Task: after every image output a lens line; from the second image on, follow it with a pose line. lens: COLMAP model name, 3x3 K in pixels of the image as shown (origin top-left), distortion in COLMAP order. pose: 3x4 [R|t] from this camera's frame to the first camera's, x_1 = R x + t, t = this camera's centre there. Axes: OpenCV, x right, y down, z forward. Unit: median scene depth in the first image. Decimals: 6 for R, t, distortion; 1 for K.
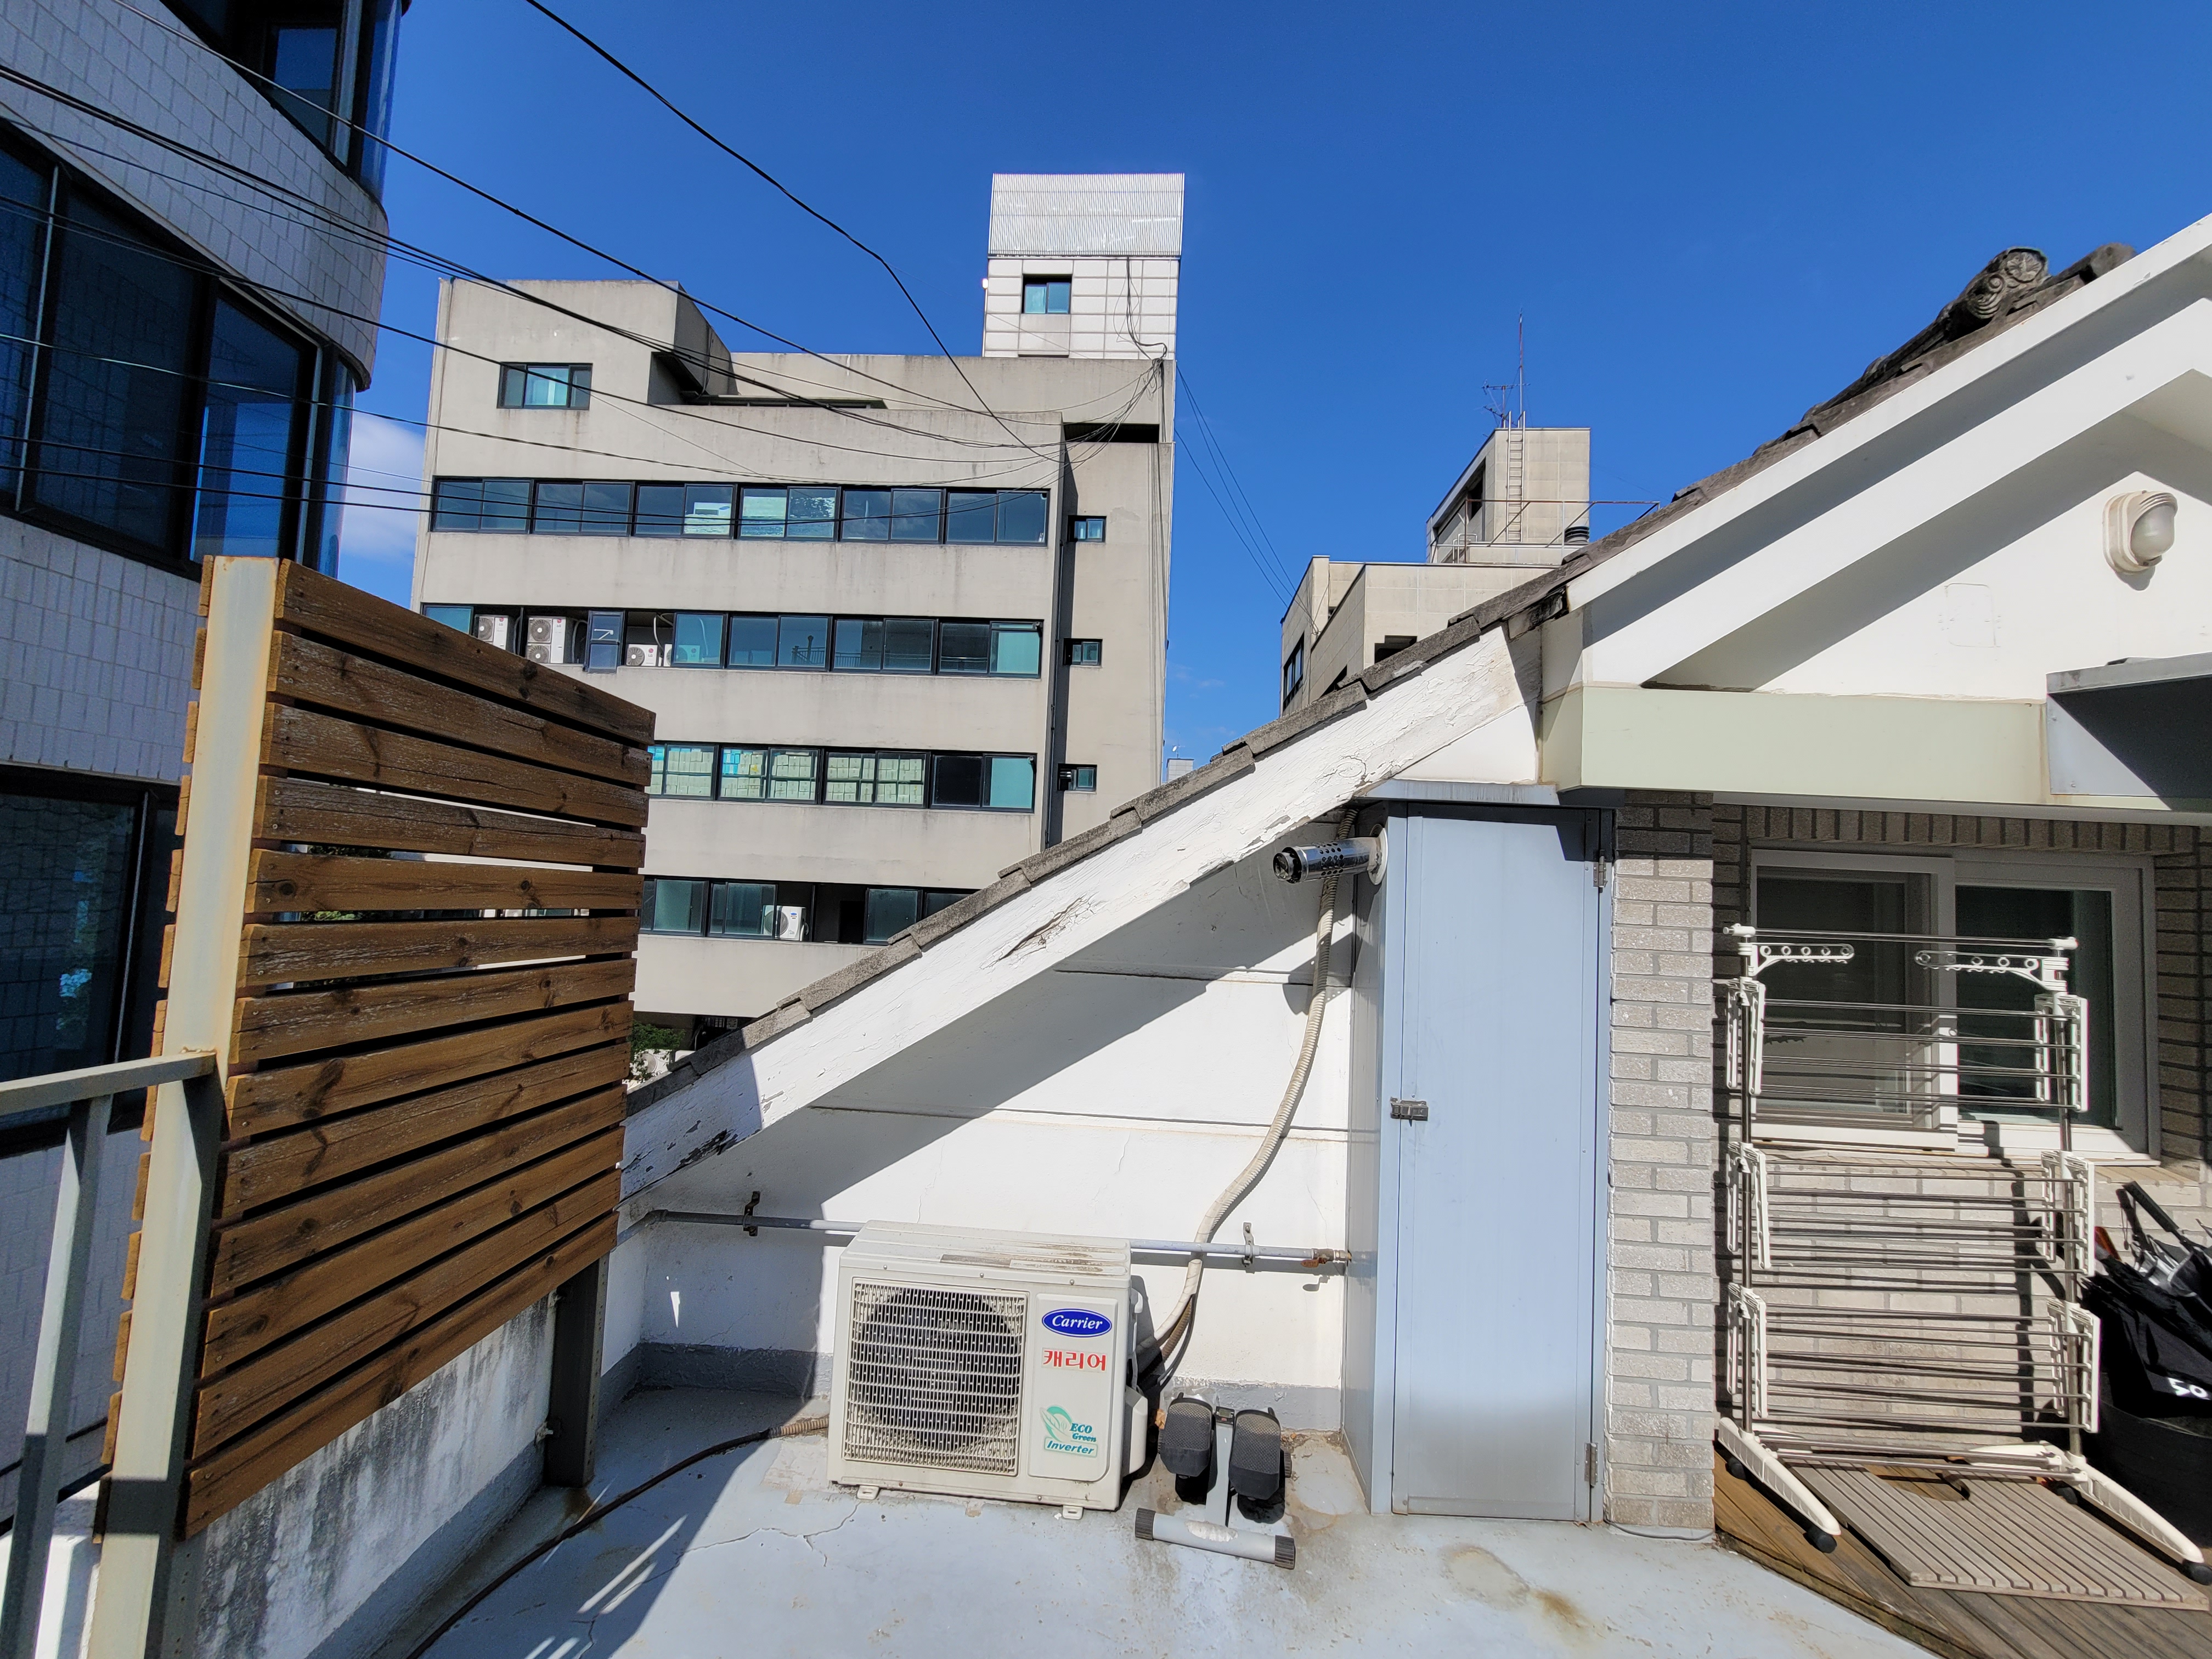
lens RADIAL K [[898.6, 0, 1086.5], [0, 898.6, 844.8], [0, 0, 1]] dist [-0.001033, 0.000737]
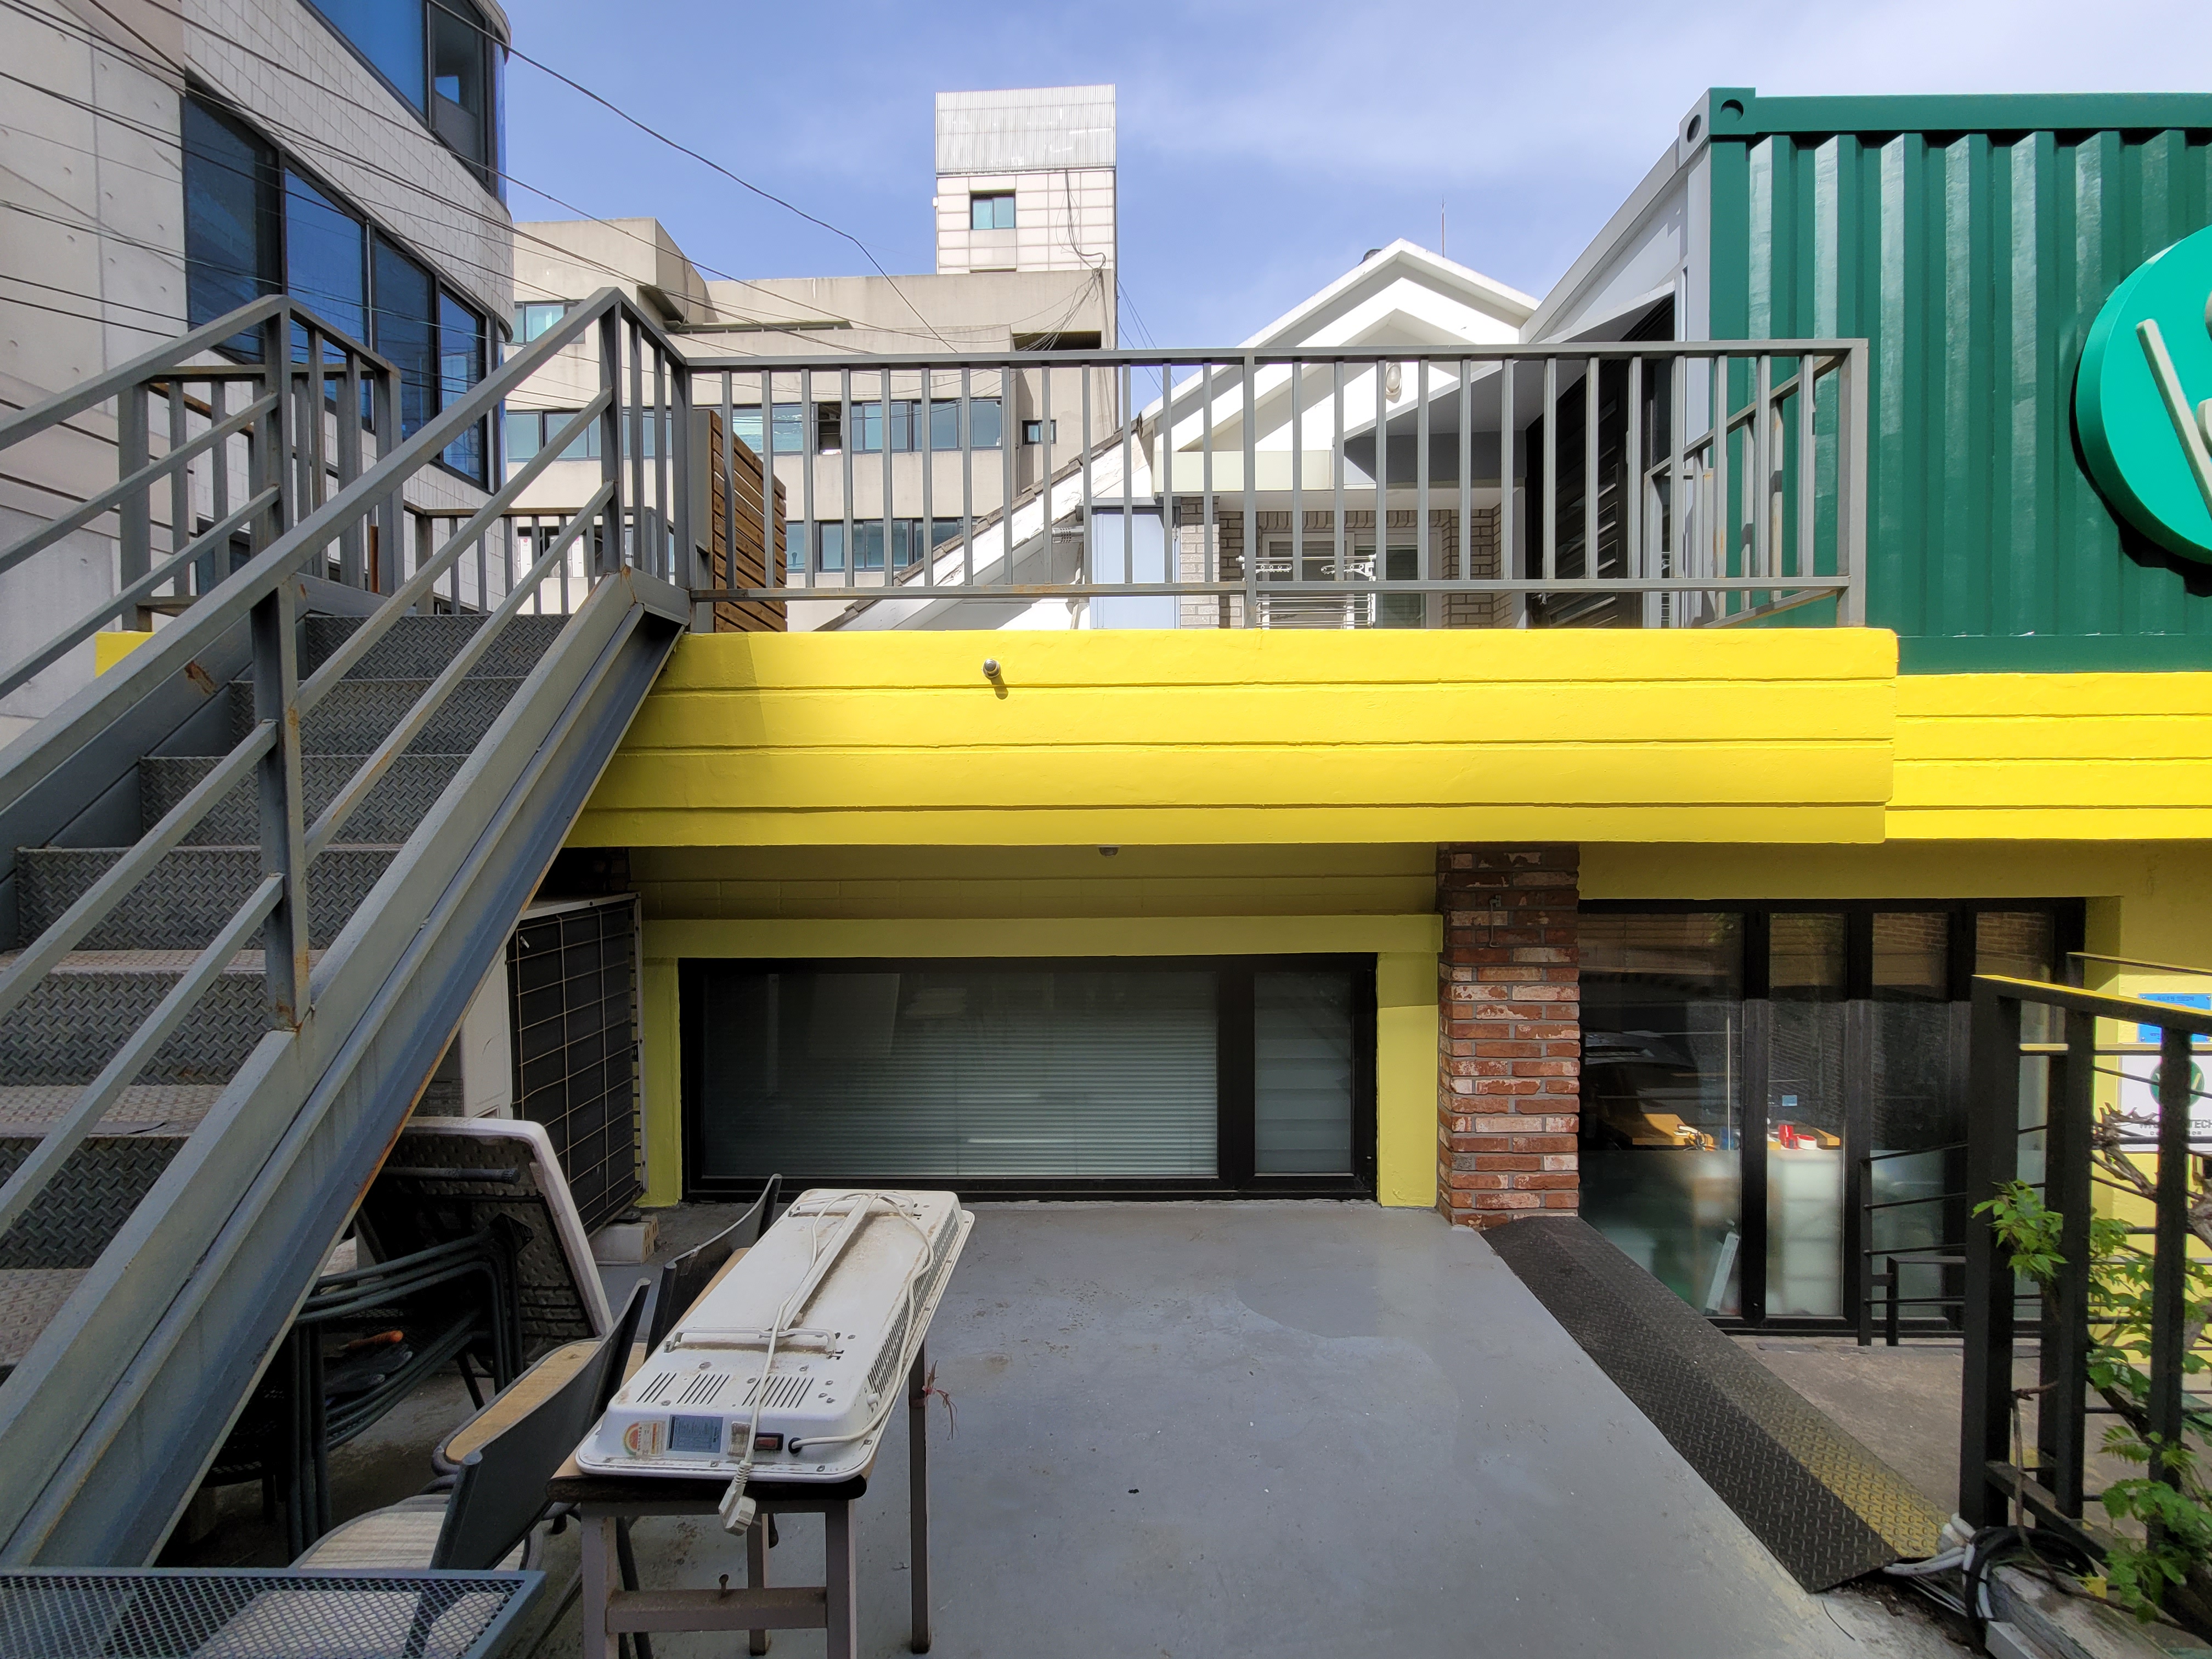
lens RADIAL K [[899.9, 0, 1089.8], [0, 899.9, 842.3], [0, 0, 1]] dist [0.001663, -0.000725]
pose [[0.998584, -0.052865, 0.005981, 0.026139], [0.052208, 0.995347, 0.080992, 0.061552], [-0.010235, -0.080565, 0.996697, -0.141361]]
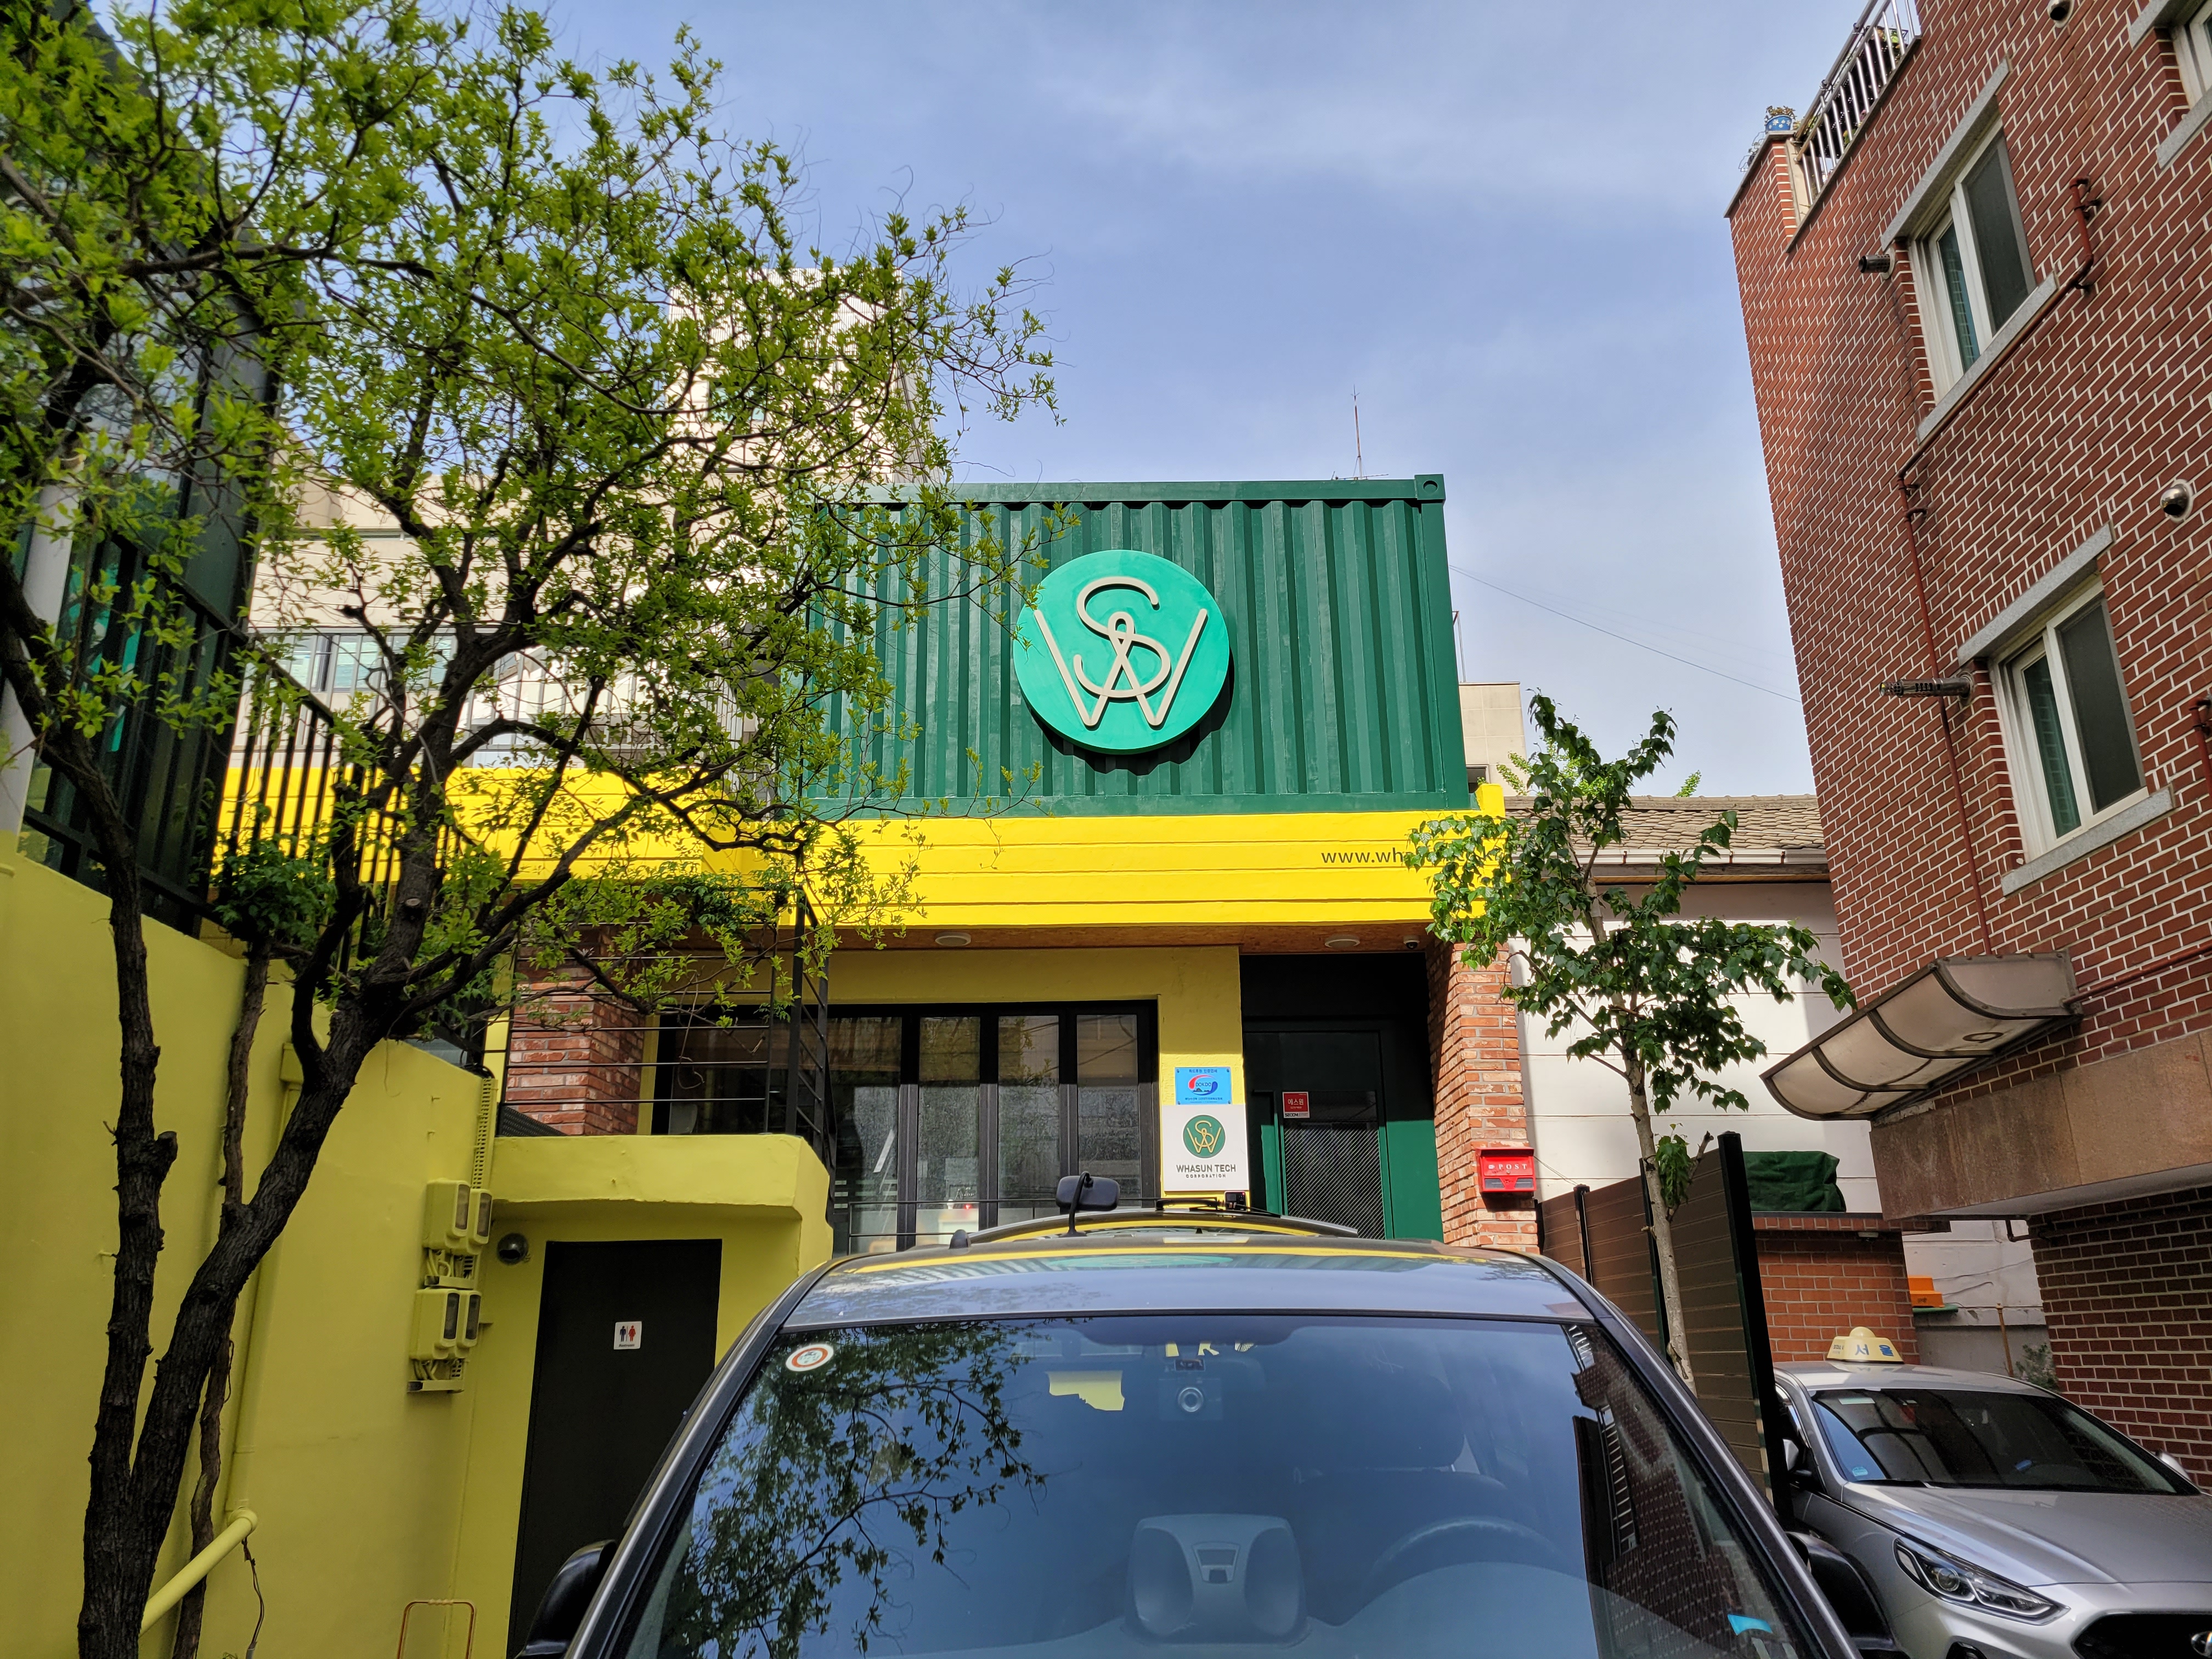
lens RADIAL K [[1647.4, 0, 1106.0], [0, 1647.4, 817.5], [0, 0, 1]] dist [0.059968, -0.045071]
pose [[0.997315, -0.045449, 0.057422, 0.194745], [0.058340, 0.967039, -0.247853, 0.159509], [-0.044264, 0.250538, 0.967094, -0.398098]]
